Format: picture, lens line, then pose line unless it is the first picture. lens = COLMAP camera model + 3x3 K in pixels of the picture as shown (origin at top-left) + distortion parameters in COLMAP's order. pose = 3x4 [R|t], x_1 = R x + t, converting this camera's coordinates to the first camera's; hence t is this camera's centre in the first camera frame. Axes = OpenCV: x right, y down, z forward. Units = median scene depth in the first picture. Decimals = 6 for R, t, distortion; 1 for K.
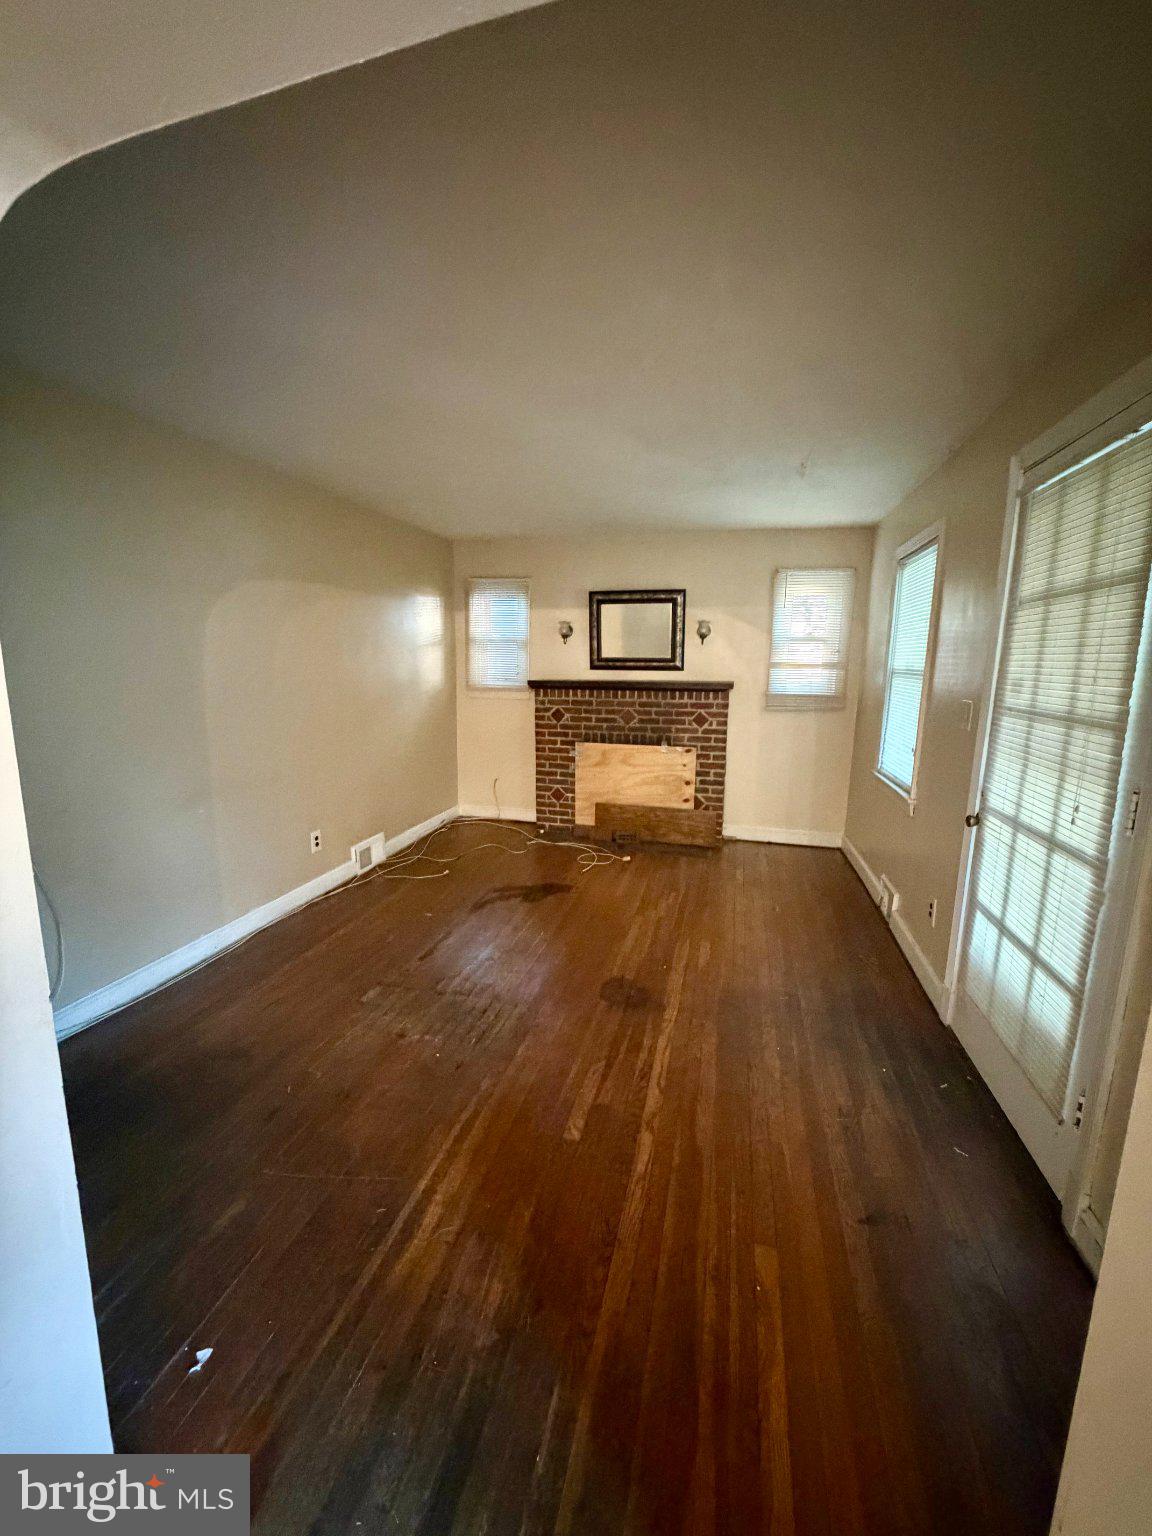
lens RADIAL K [[613.6, 0, 569.8], [0, 613.6, 771.3], [0, 0, 1]] dist [0.001183, 0.000025]
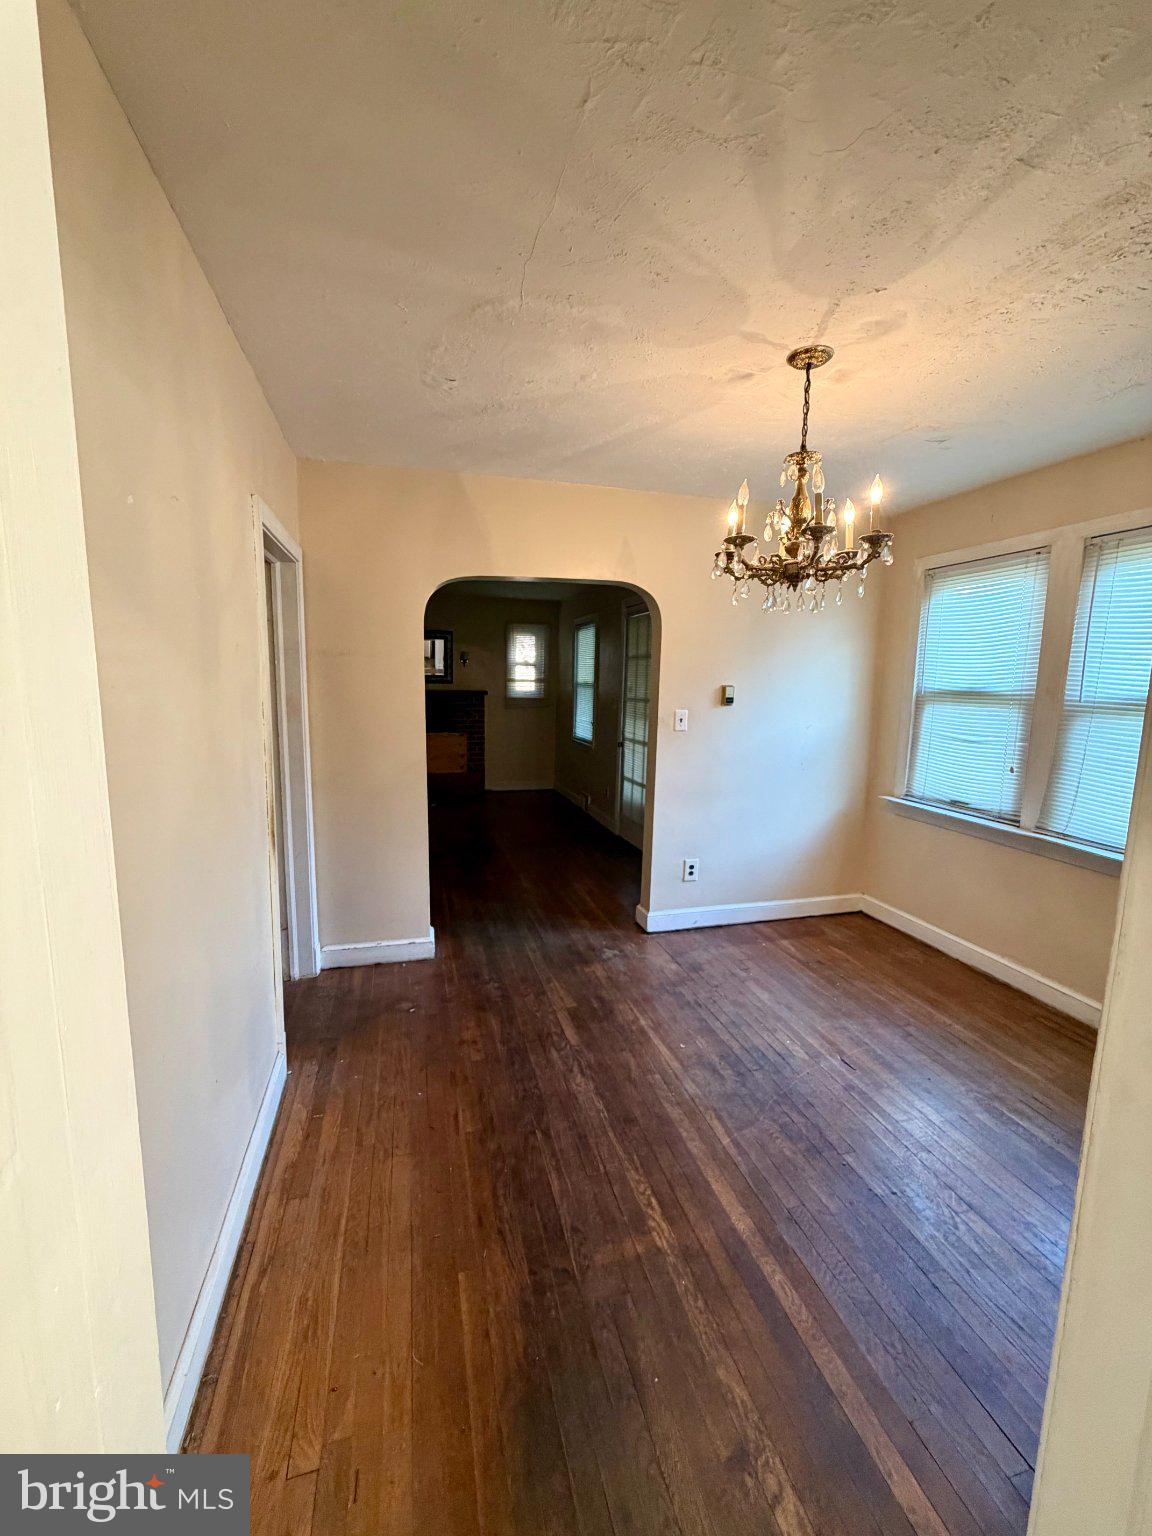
lens RADIAL K [[613.6, 0, 576.0], [0, 613.6, 765.5], [0, 0, 1]] dist [0.001183, 0.000025]
pose [[0.862918, -0.061500, 0.501588, -0.475530], [0.076348, 0.997040, -0.009101, 0.111448], [-0.499543, 0.046149, 0.865059, -0.669923]]
